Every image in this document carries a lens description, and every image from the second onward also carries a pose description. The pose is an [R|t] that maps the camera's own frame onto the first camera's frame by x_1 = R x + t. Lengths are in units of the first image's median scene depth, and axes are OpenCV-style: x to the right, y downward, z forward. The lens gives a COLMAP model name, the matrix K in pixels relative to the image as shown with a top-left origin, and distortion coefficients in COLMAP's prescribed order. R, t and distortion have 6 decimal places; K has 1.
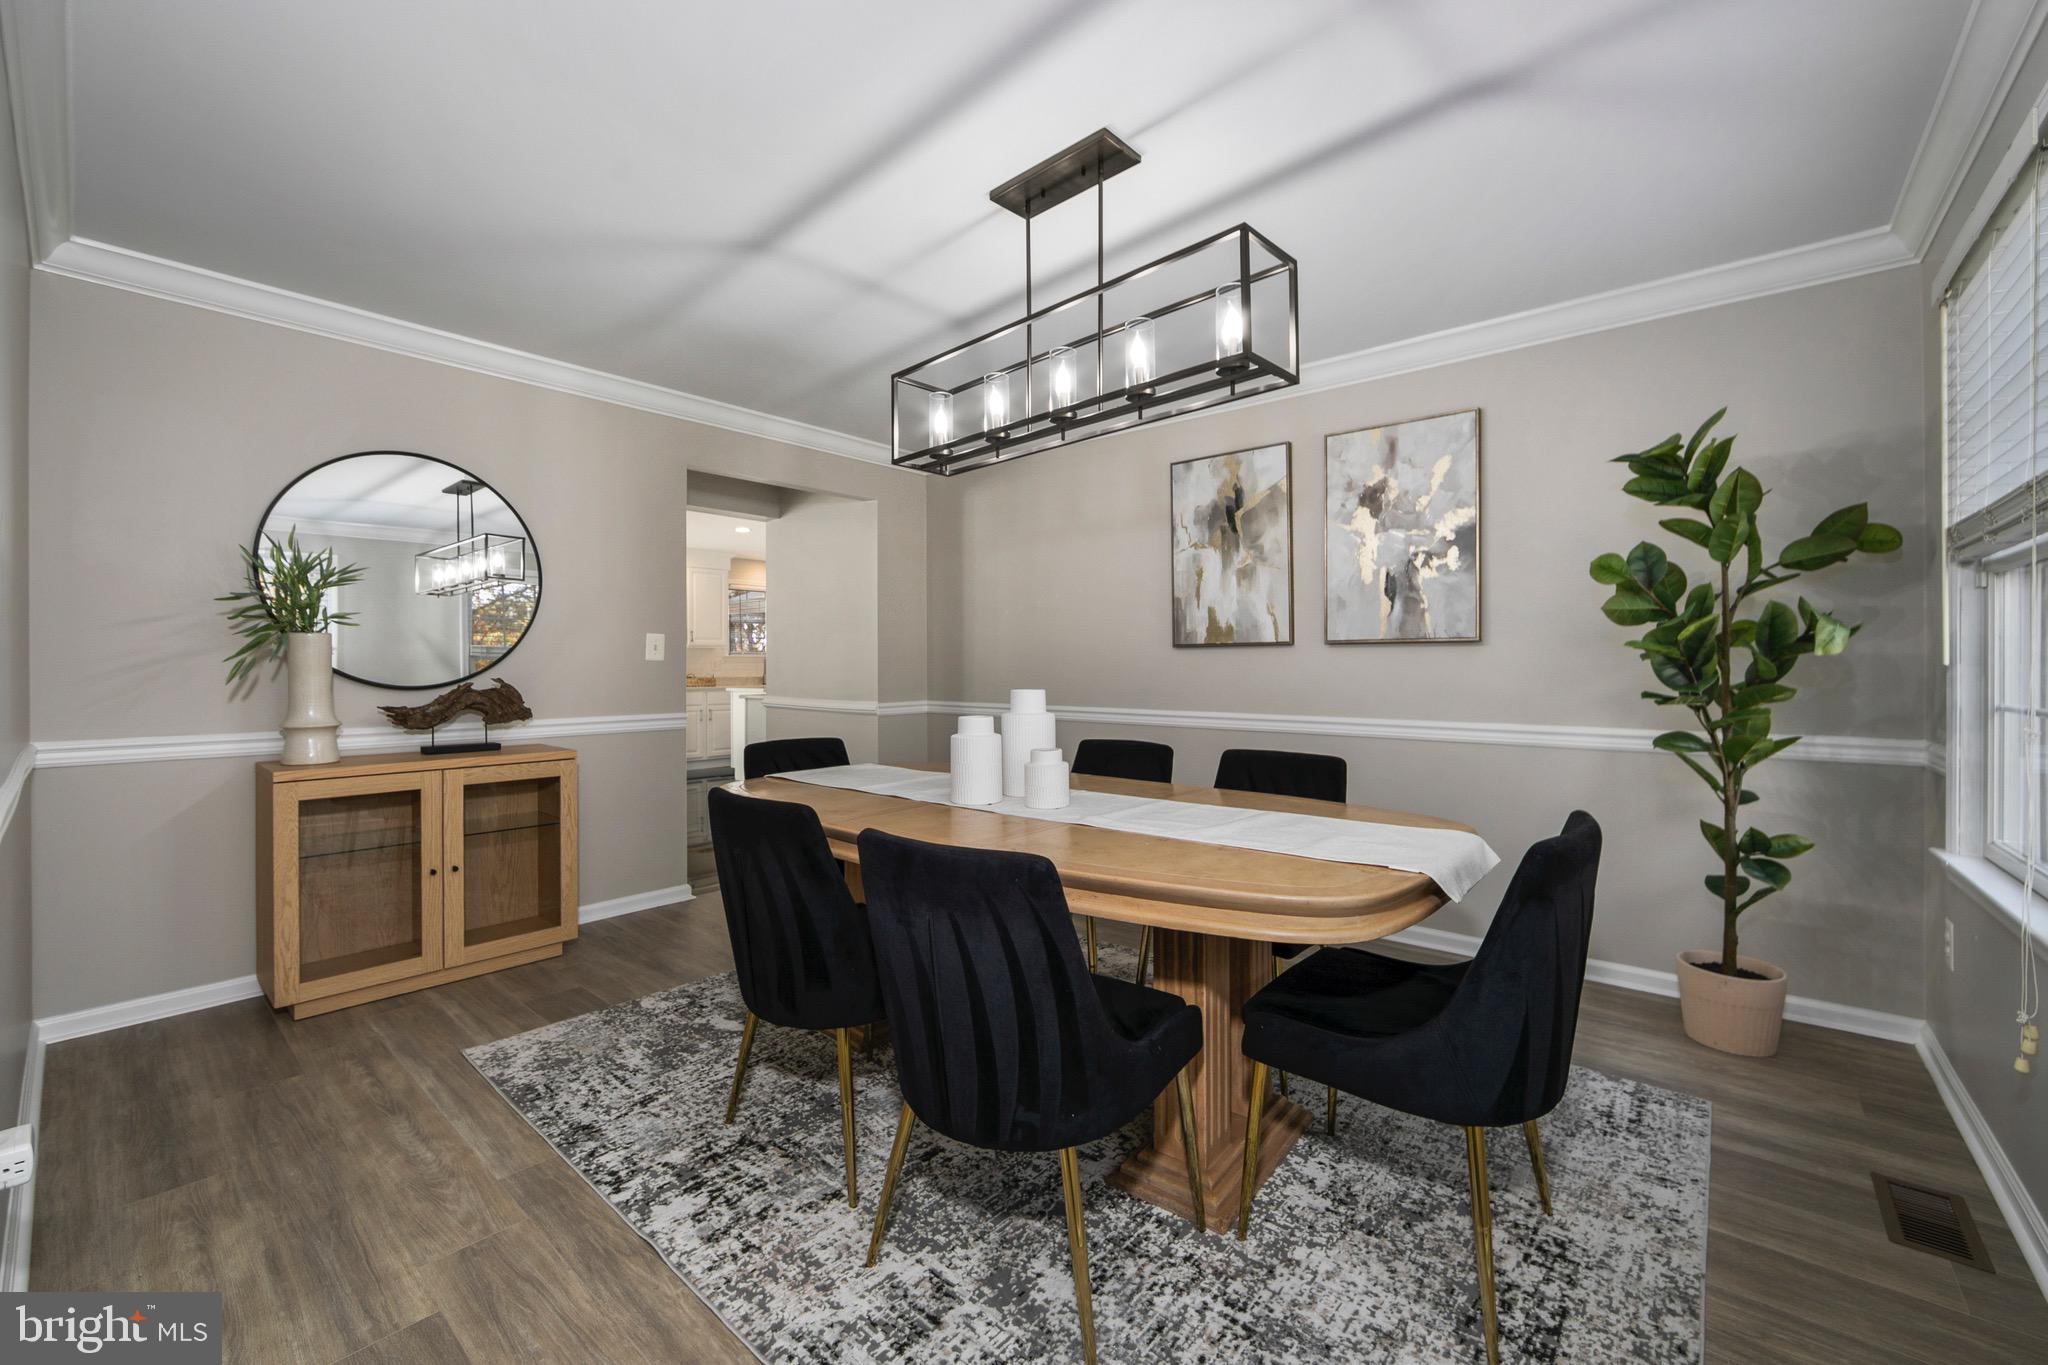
lens RADIAL K [[823.4, 0, 1032.7], [0, 823.4, 673.1], [0, 0, 1]] dist [-0.009734, -0.000255]
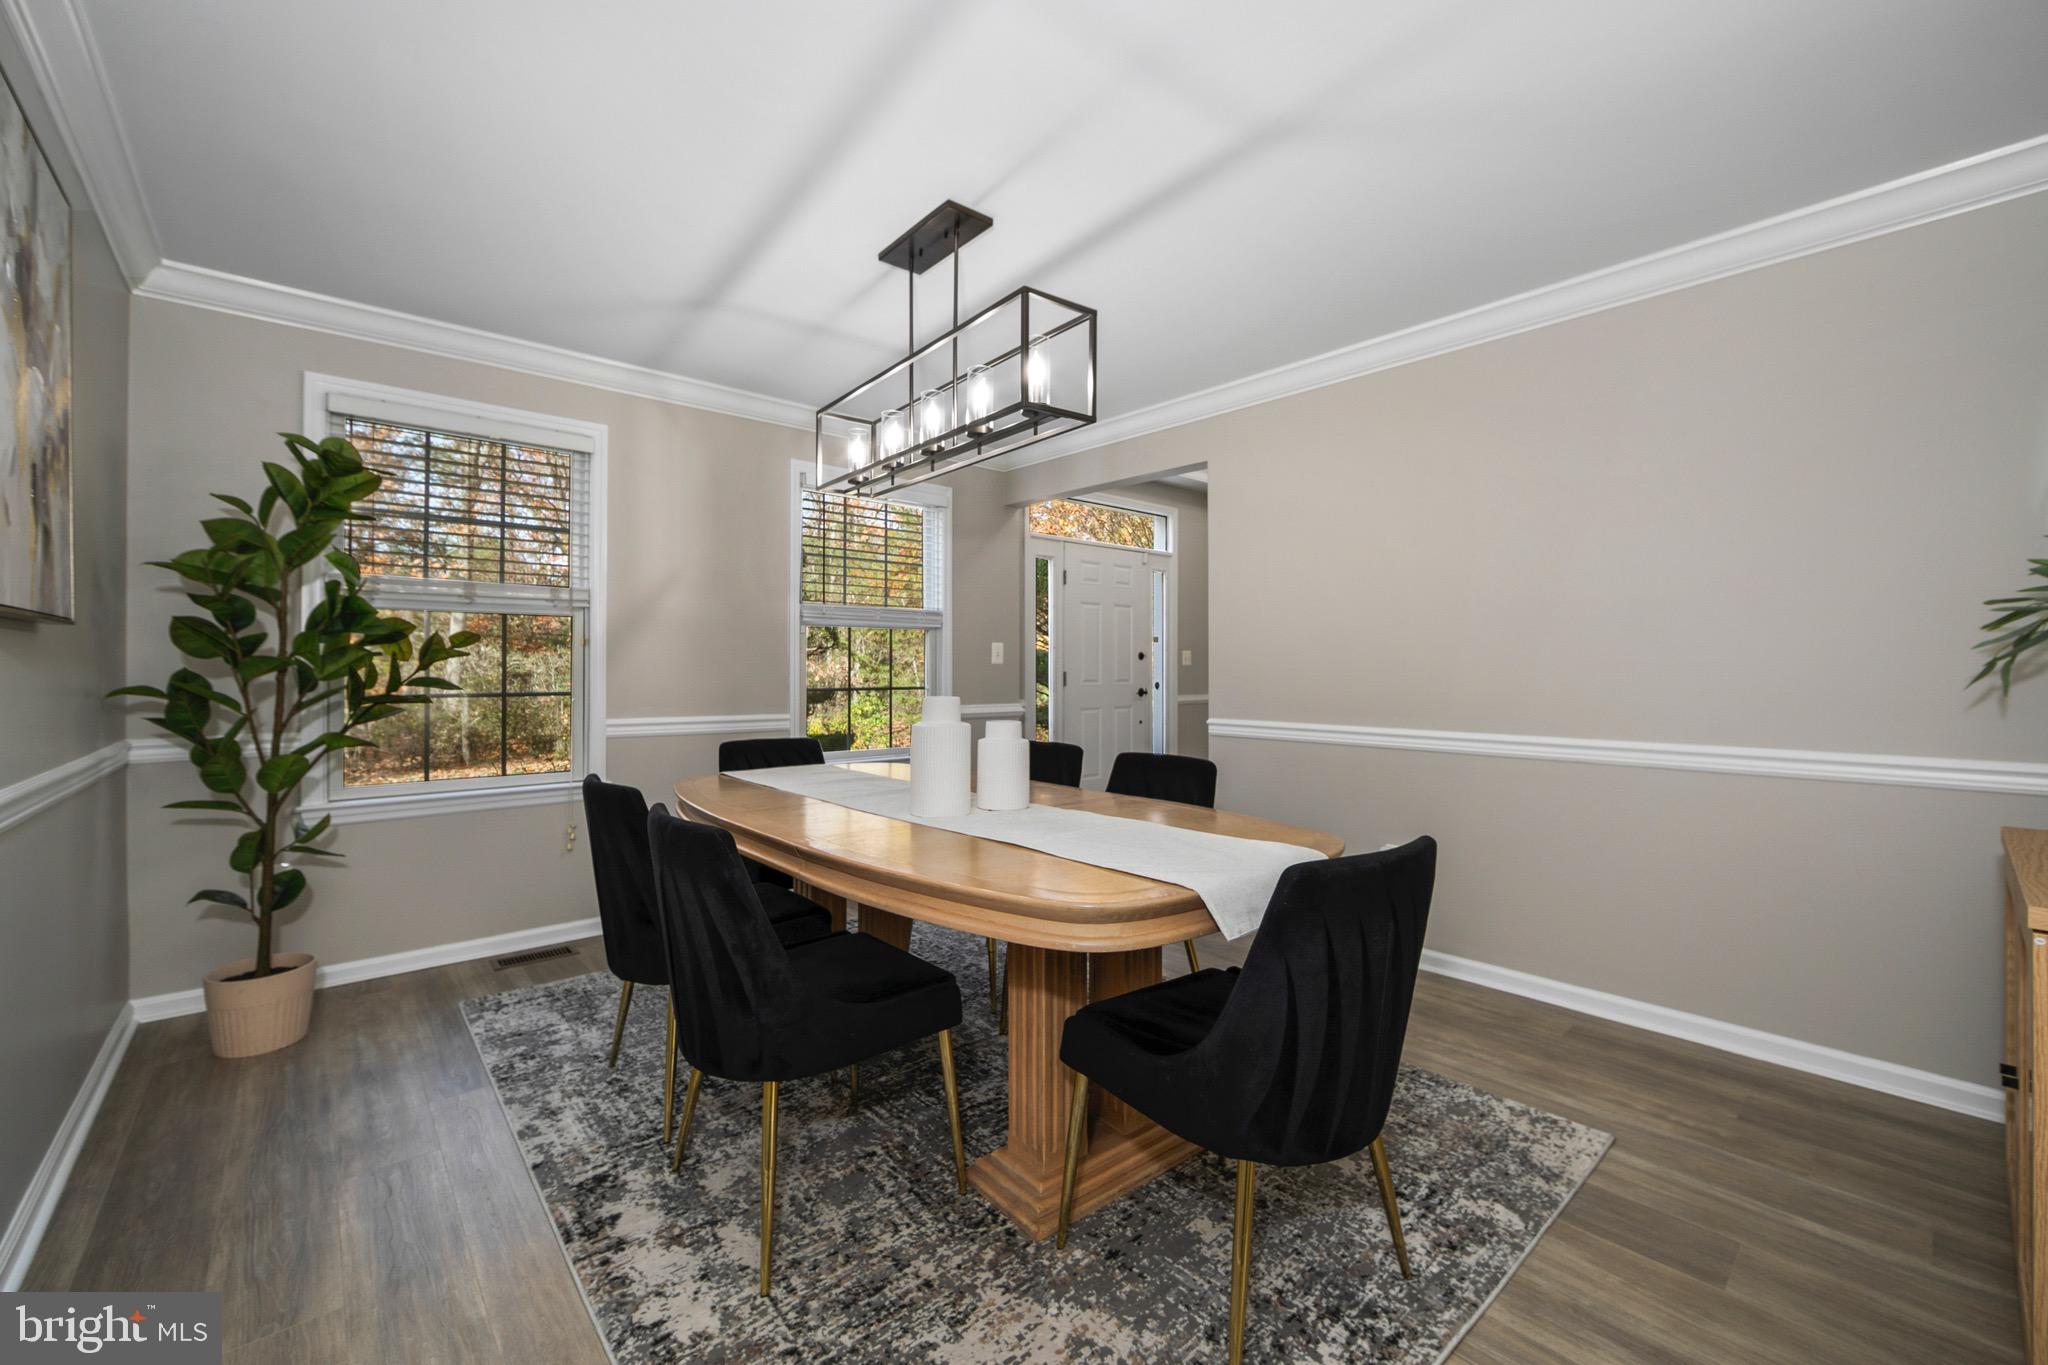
lens RADIAL K [[823.4, 0, 1032.7], [0, 823.4, 673.1], [0, 0, 1]] dist [-0.009734, -0.000255]
pose [[-0.988839, -0.000837, 0.148985, -0.227549], [-0.000111, 0.999988, 0.004879, -0.007323], [-0.148987, 0.004808, -0.988827, 1.784733]]
